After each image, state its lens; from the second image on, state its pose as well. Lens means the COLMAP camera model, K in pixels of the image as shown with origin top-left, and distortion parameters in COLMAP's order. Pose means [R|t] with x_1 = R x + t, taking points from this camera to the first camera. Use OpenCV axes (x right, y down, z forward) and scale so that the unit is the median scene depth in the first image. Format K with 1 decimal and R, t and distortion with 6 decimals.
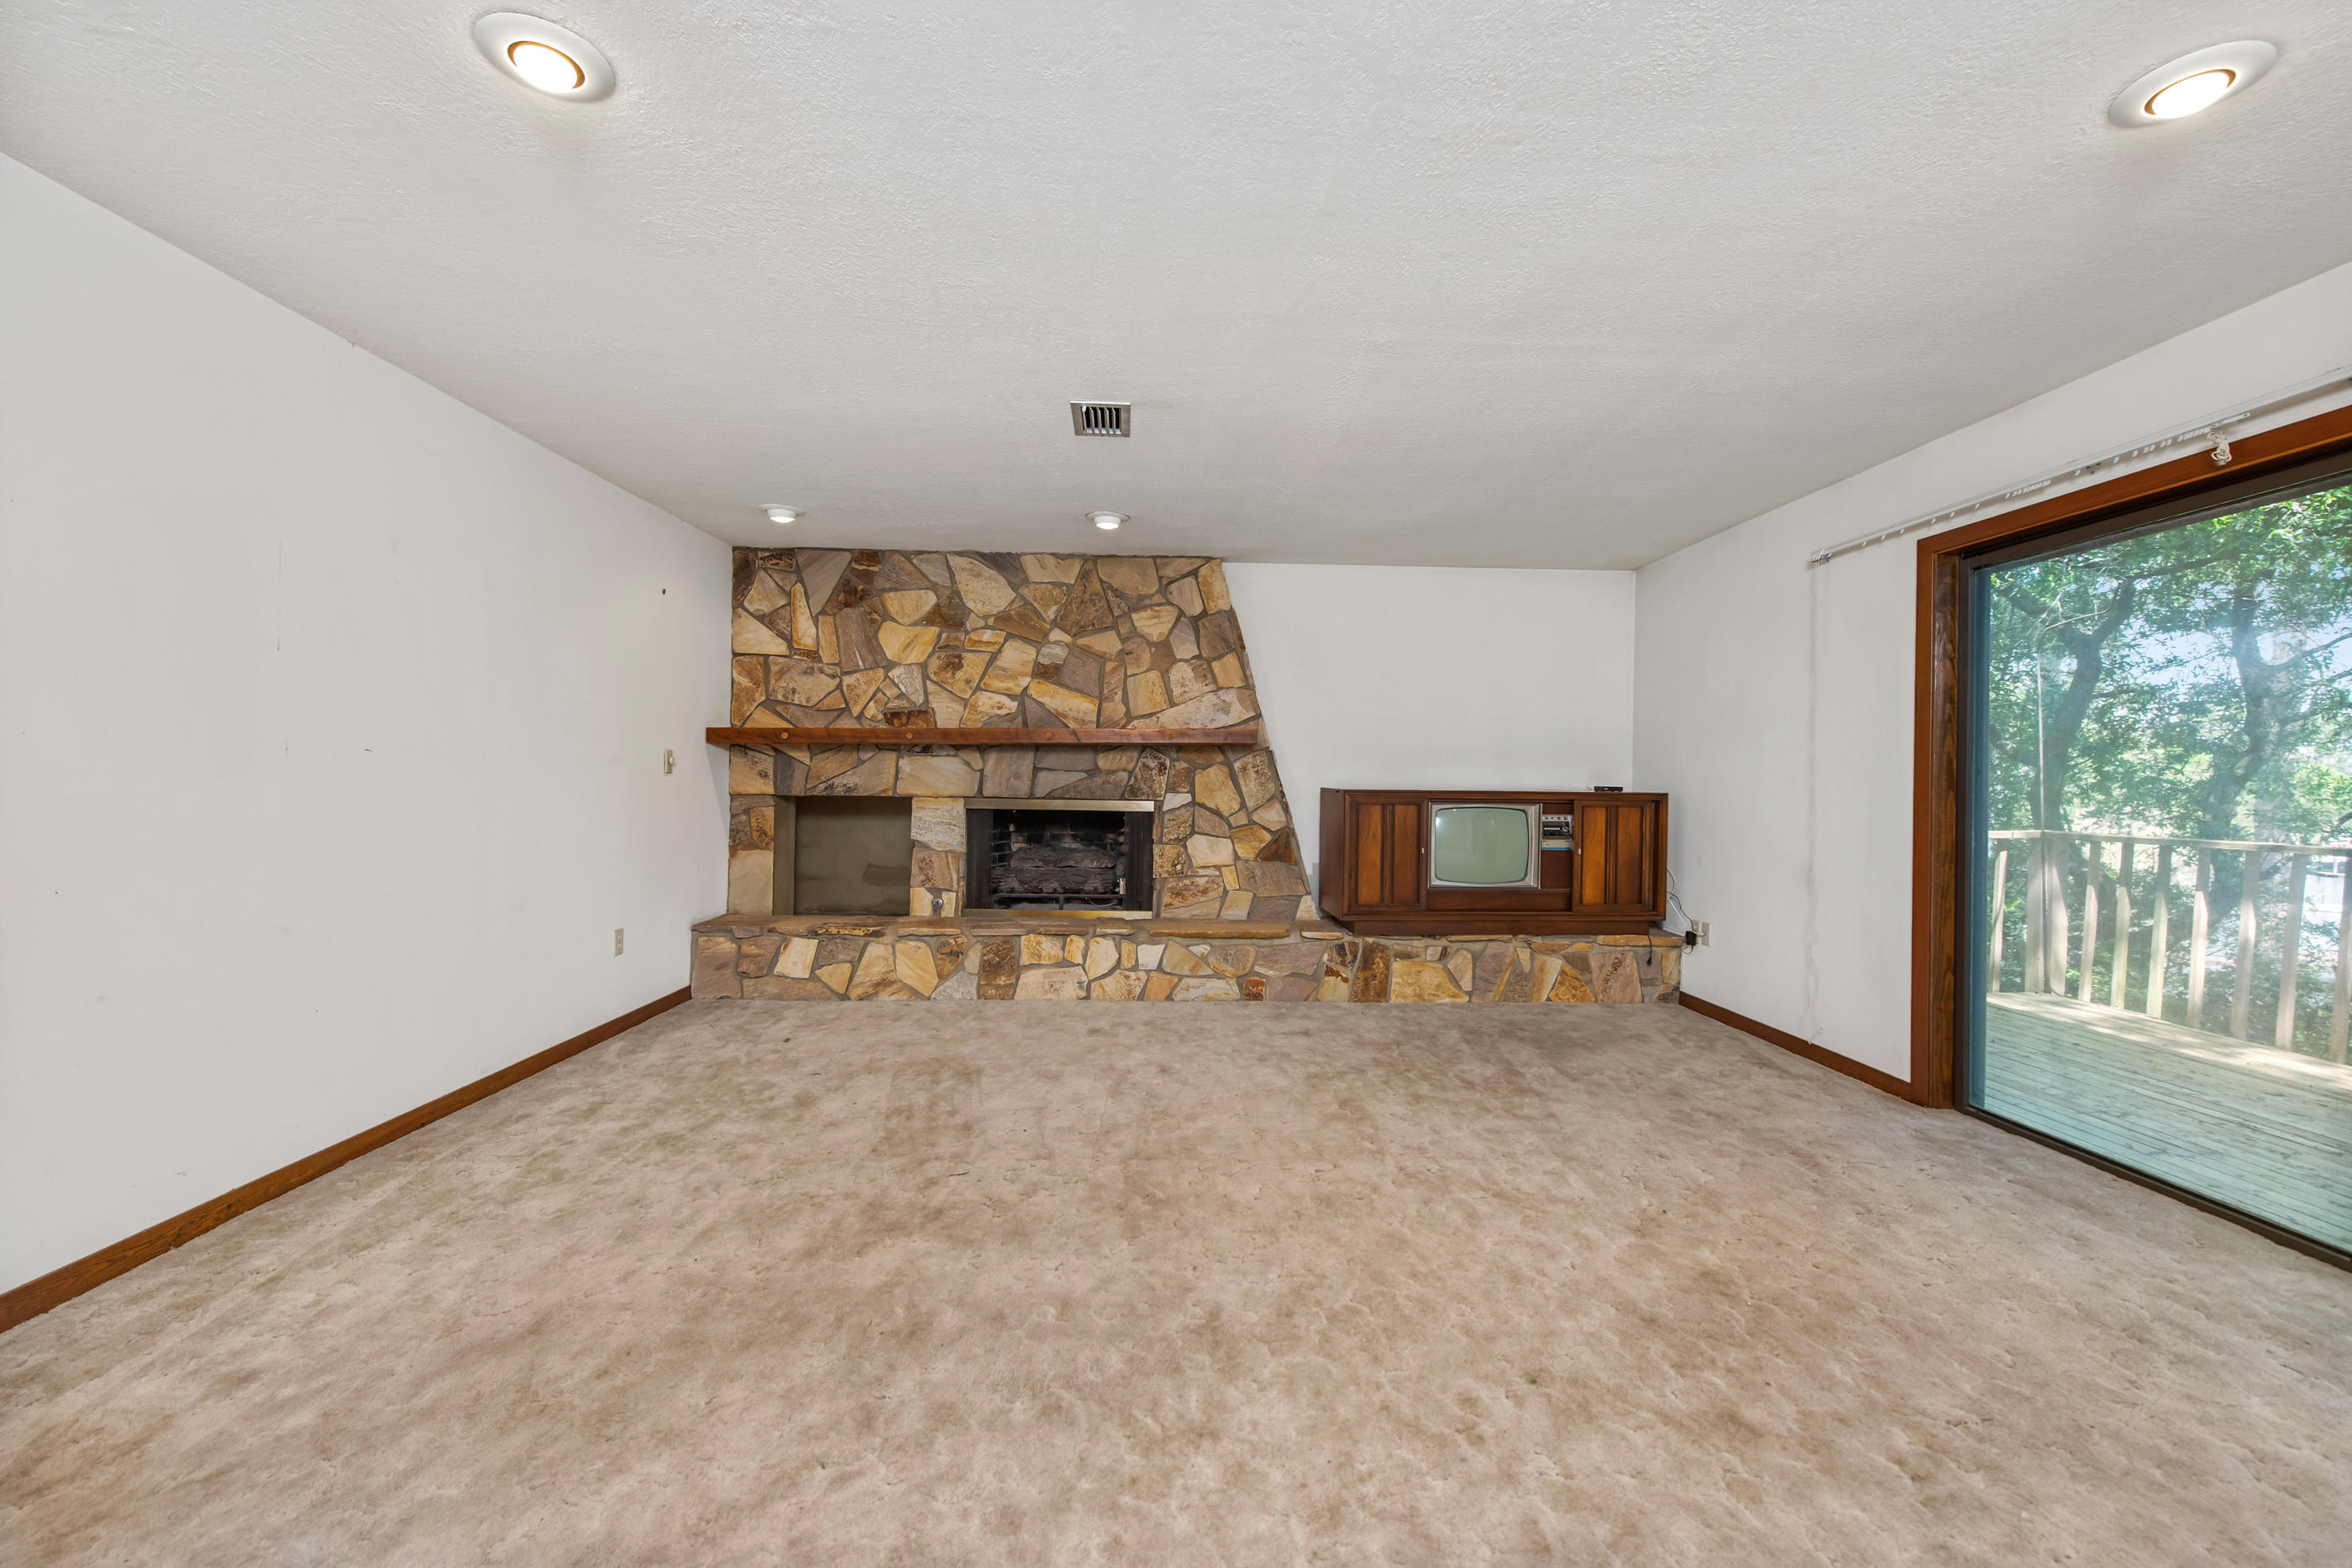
lens RADIAL K [[948.5, 0, 1180.6], [0, 948.5, 784.8], [0, 0, 1]] dist [-0.002226, -0.002986]
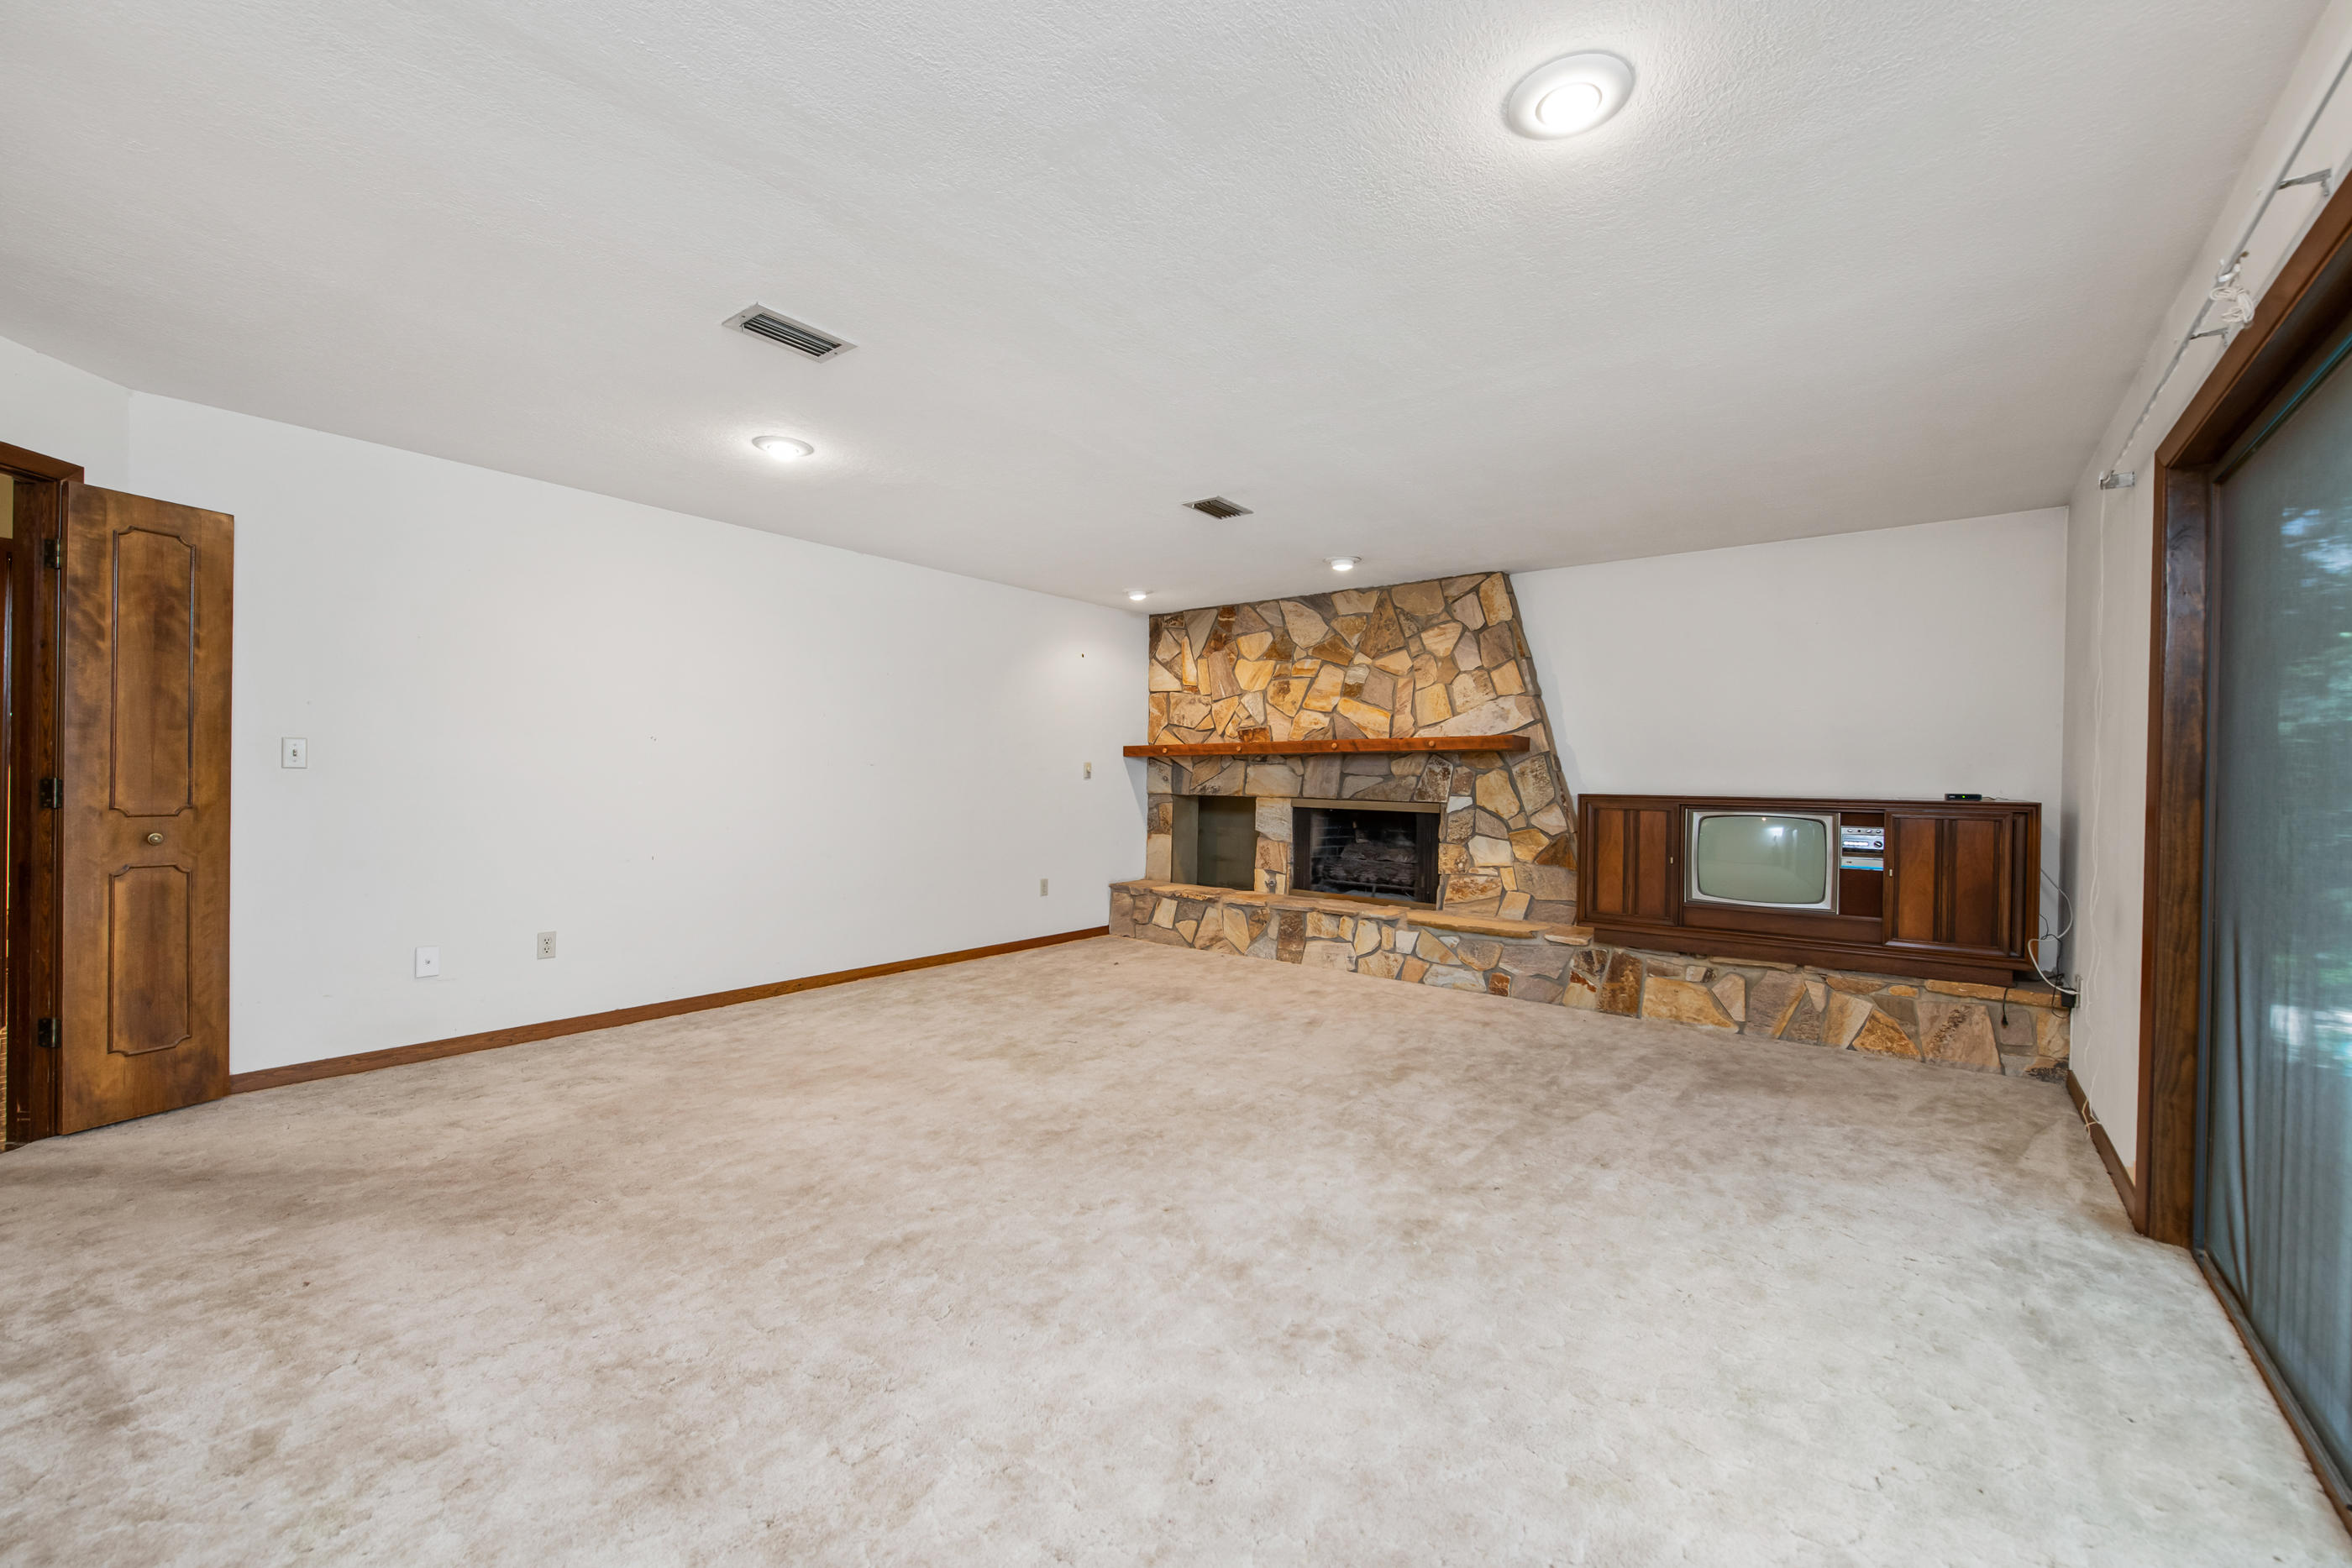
lens RADIAL K [[948.5, 0, 1185.6], [0, 948.5, 785.2], [0, 0, 1]] dist [-0.002226, -0.002986]
pose [[0.758919, 0.003783, -0.651174, 0.488670], [-0.009276, 0.999944, -0.005002, 0.004634], [0.651119, 0.009836, 0.758912, -0.017505]]
